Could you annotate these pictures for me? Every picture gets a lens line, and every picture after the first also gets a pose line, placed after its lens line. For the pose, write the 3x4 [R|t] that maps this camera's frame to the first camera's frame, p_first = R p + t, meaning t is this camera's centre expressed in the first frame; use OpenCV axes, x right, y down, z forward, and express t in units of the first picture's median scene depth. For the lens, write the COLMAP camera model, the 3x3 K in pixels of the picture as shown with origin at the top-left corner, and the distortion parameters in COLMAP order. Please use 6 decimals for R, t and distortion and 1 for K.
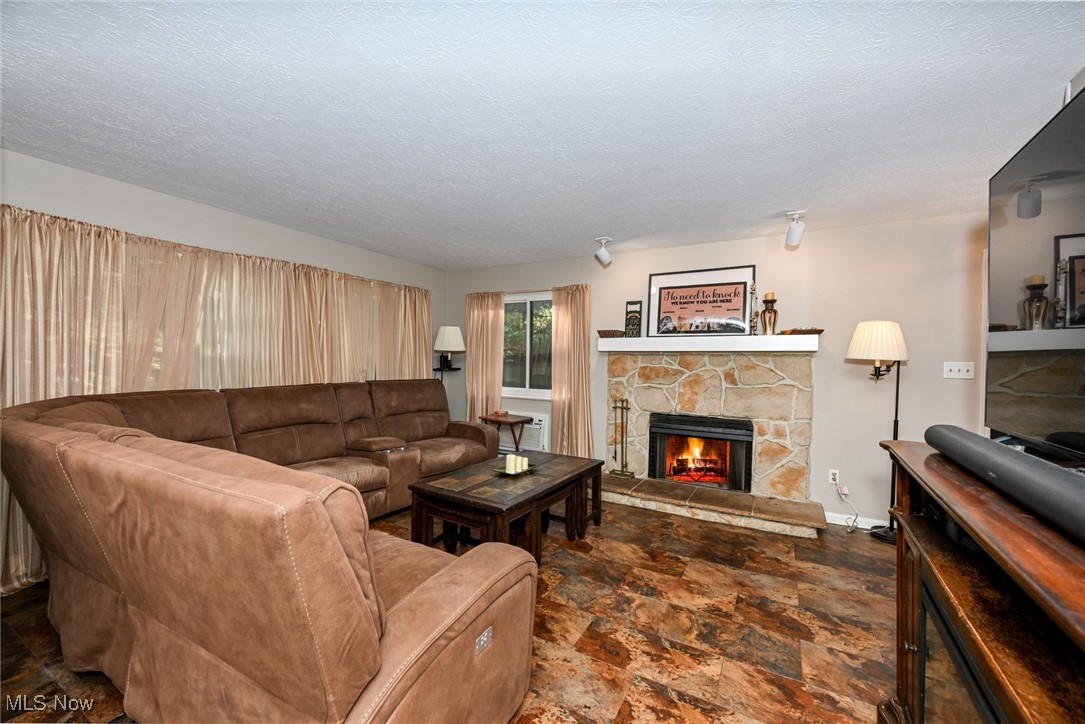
lens RADIAL K [[428.9, 0, 538.9], [0, 428.9, 362.1], [0, 0, 1]] dist [-0.001292, -0.000158]
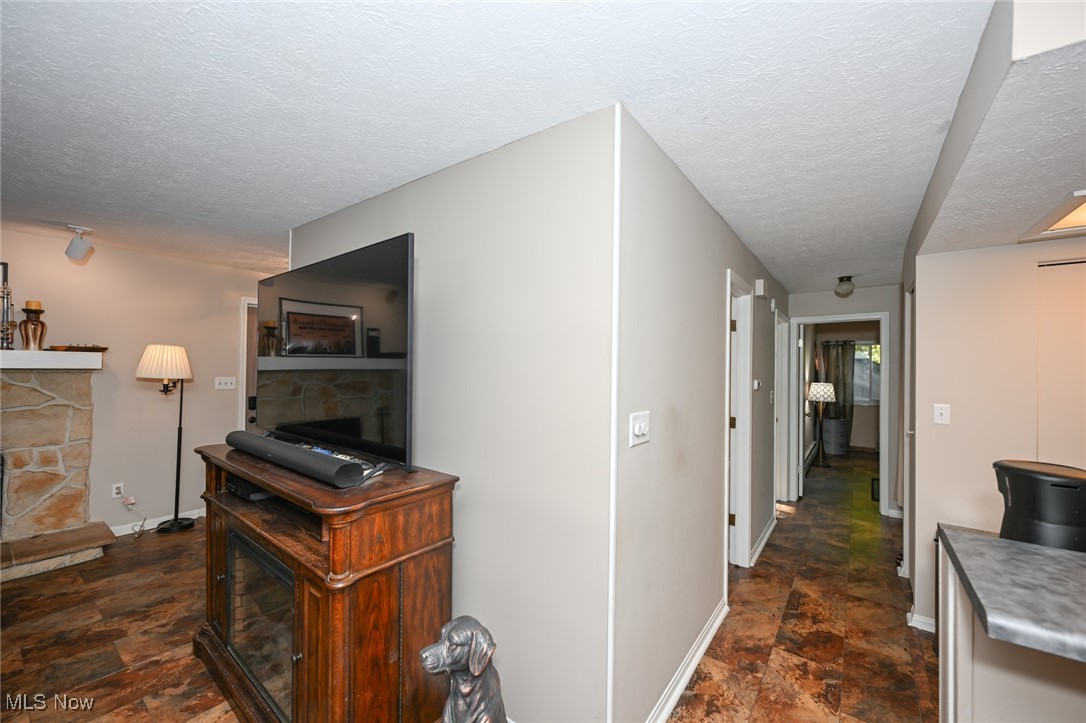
lens RADIAL K [[429.2, 0, 547.1], [0, 429.2, 370.5], [0, 0, 1]] dist [-0.001292, -0.000158]
pose [[0.120242, -0.015251, 0.992627, -0.196766], [-0.010836, 0.999802, 0.016674, -0.047073], [-0.992685, -0.012761, 0.120053, -0.134256]]
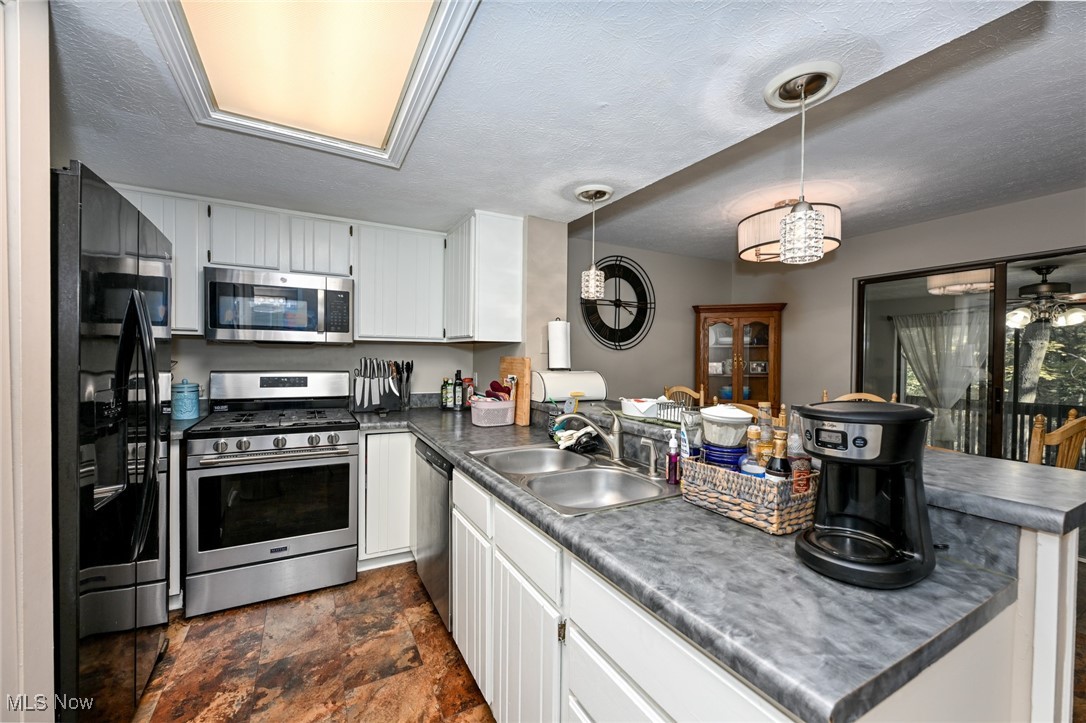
lens RADIAL K [[429.2, 0, 542.8], [0, 429.2, 366.2], [0, 0, 1]] dist [-0.001292, -0.000158]
pose [[-0.526479, -0.006069, -0.850167, 0.298677], [-0.015267, 0.999881, 0.002316, 0.007231], [0.850051, 0.014199, -0.526509, -0.372501]]
